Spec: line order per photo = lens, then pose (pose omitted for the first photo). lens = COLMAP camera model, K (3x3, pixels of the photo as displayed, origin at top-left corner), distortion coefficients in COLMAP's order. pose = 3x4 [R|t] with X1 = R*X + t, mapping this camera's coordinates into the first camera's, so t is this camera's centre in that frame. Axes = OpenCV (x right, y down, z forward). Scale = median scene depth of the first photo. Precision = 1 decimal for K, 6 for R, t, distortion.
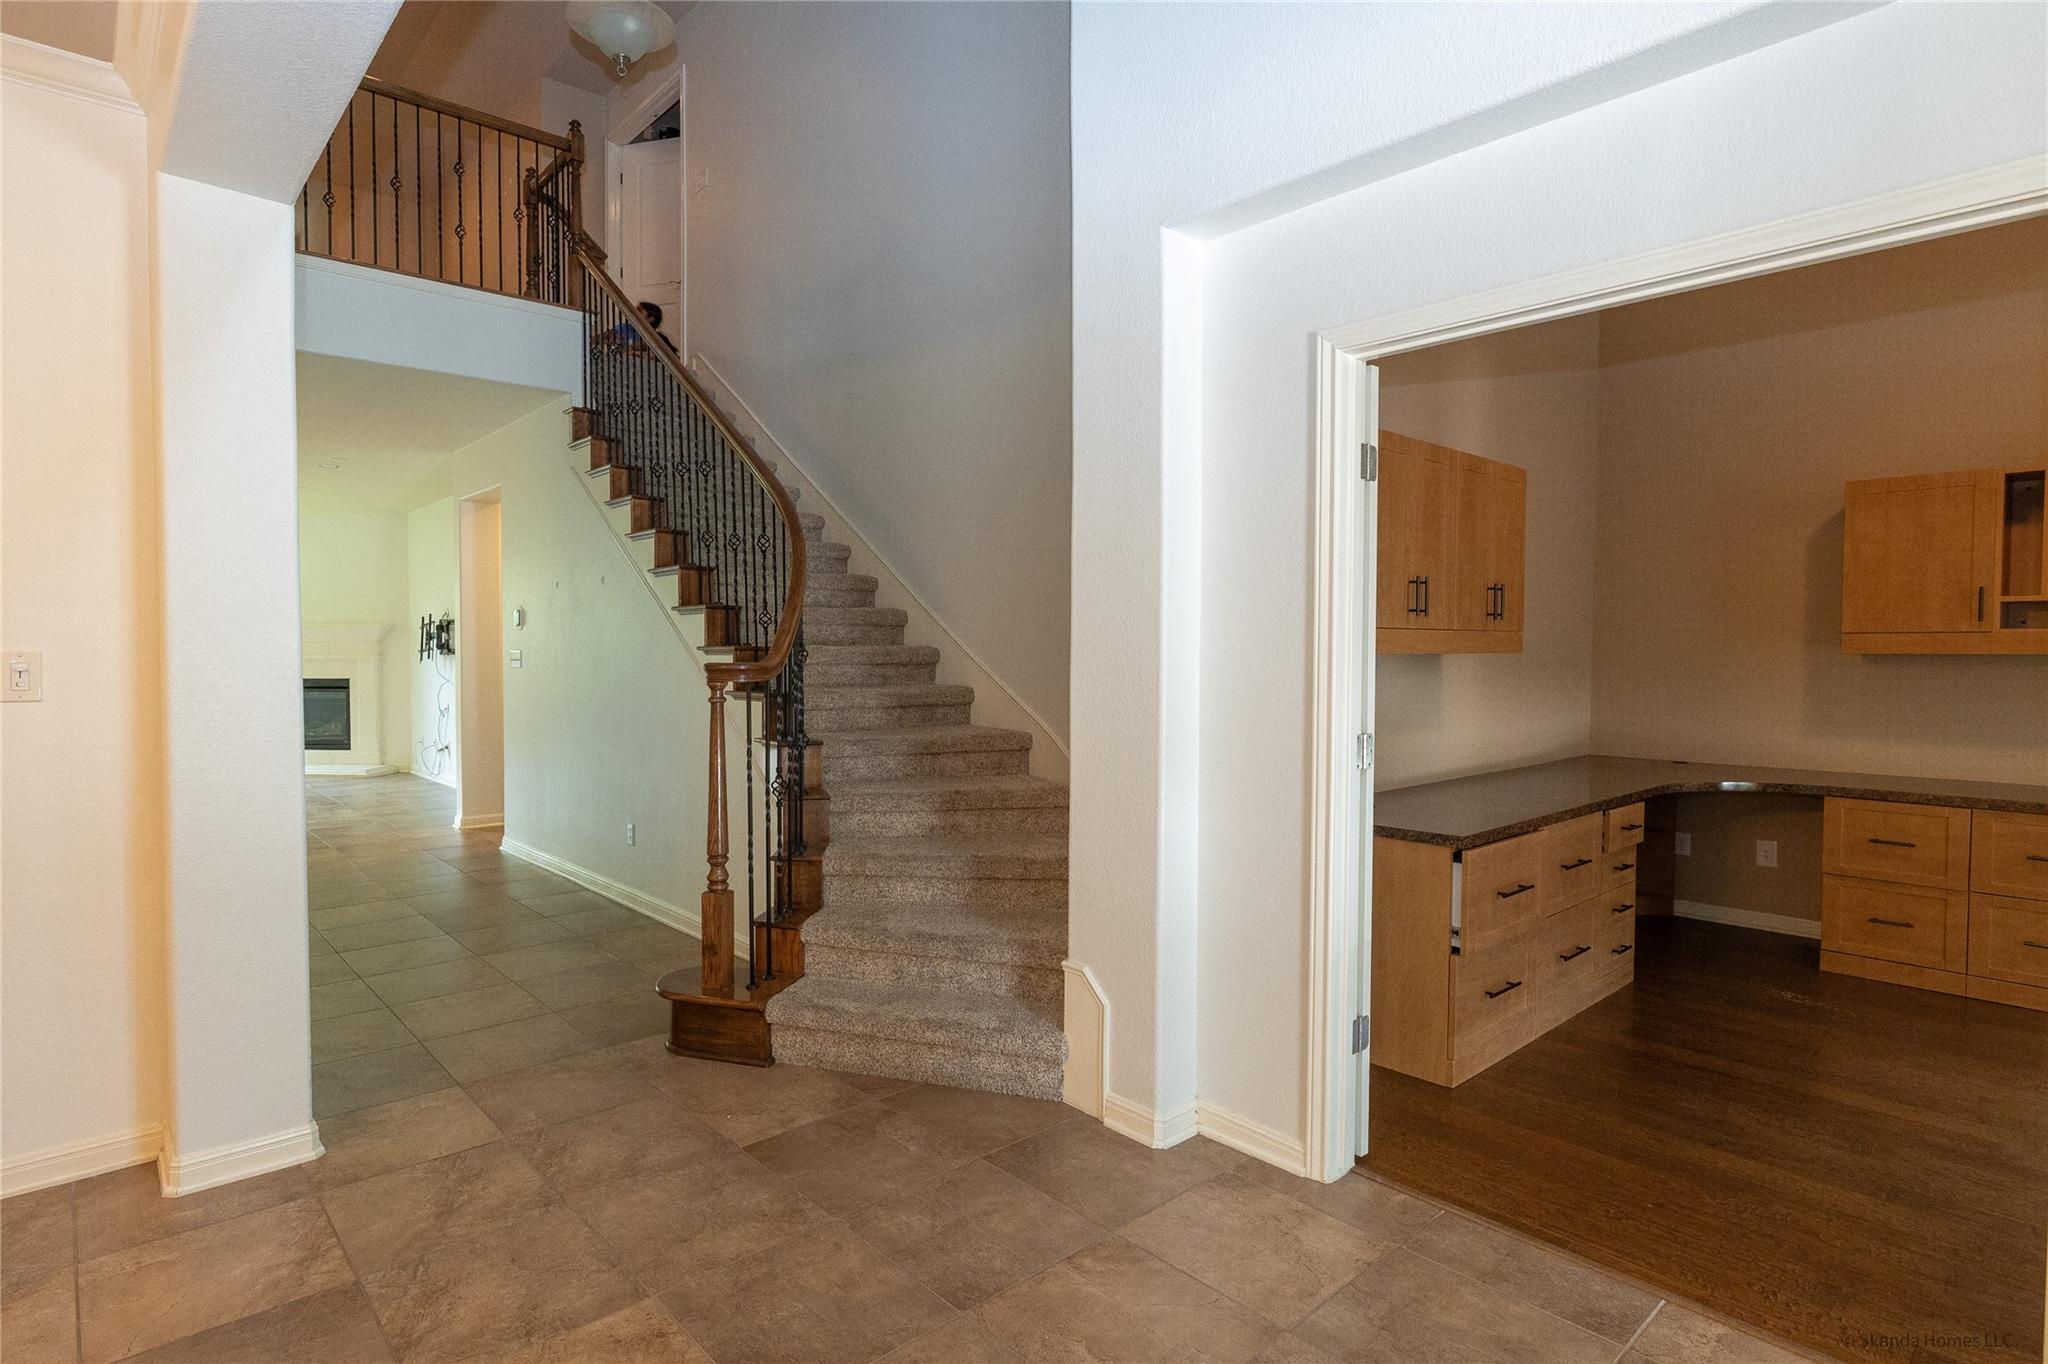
lens RADIAL K [[994.0, 0, 1013.6], [0, 994.0, 681.6], [0, 0, 1]] dist [-0.002225, 0.000344]
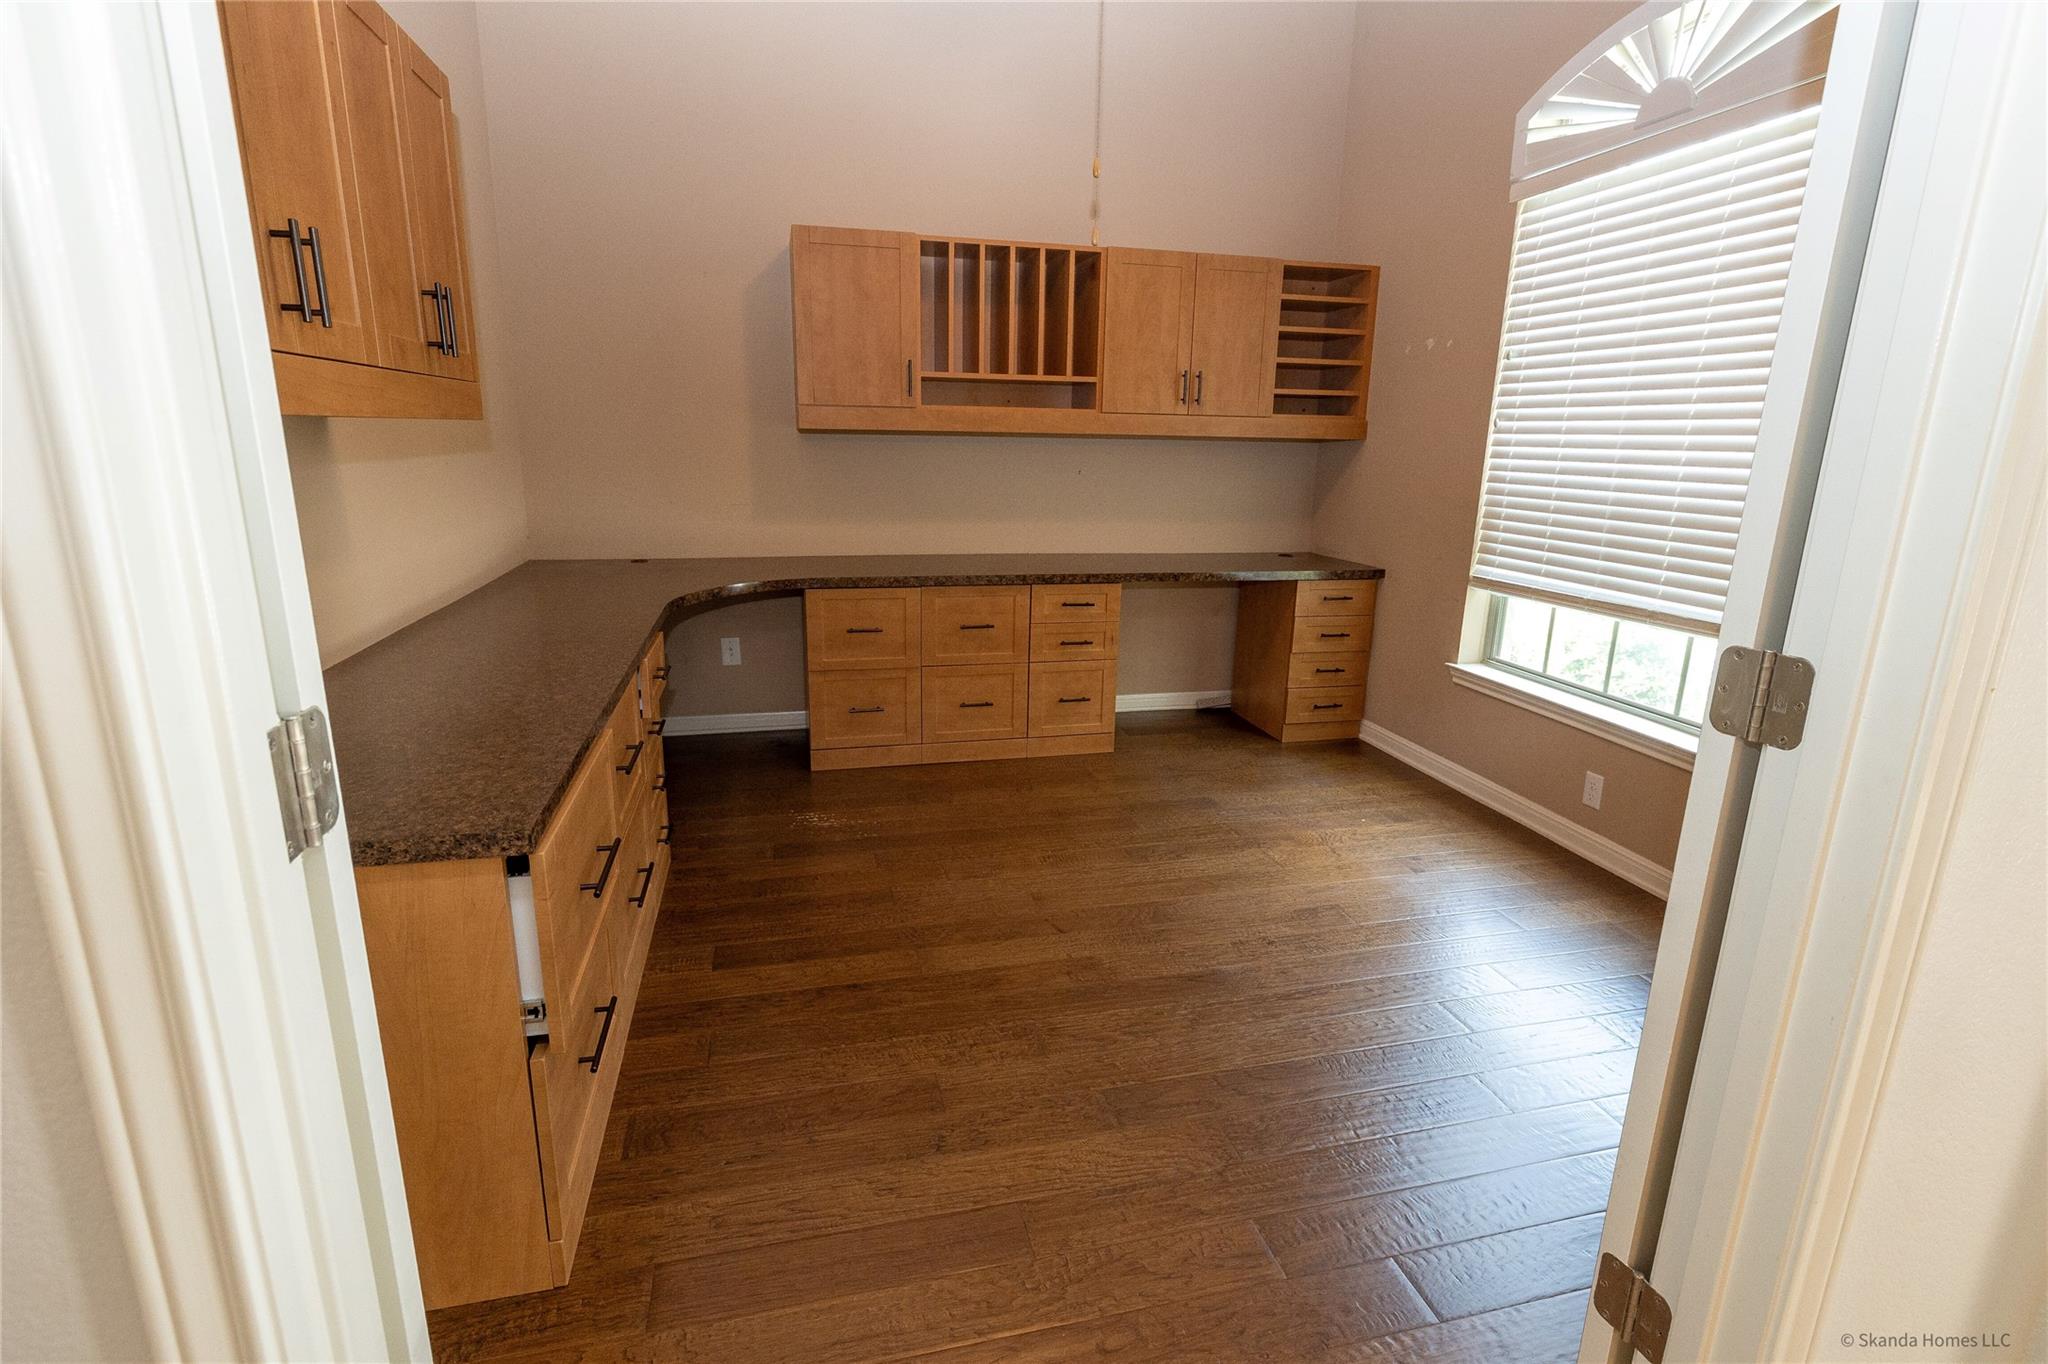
lens RADIAL K [[994.0, 0, 1012.1], [0, 994.0, 688.7], [0, 0, 1]] dist [-0.002225, 0.000344]
pose [[0.498124, -0.209946, 0.841306, 0.120613], [0.016311, 0.972343, 0.232989, -0.005742], [-0.866953, -0.102334, 0.487771, 0.372680]]
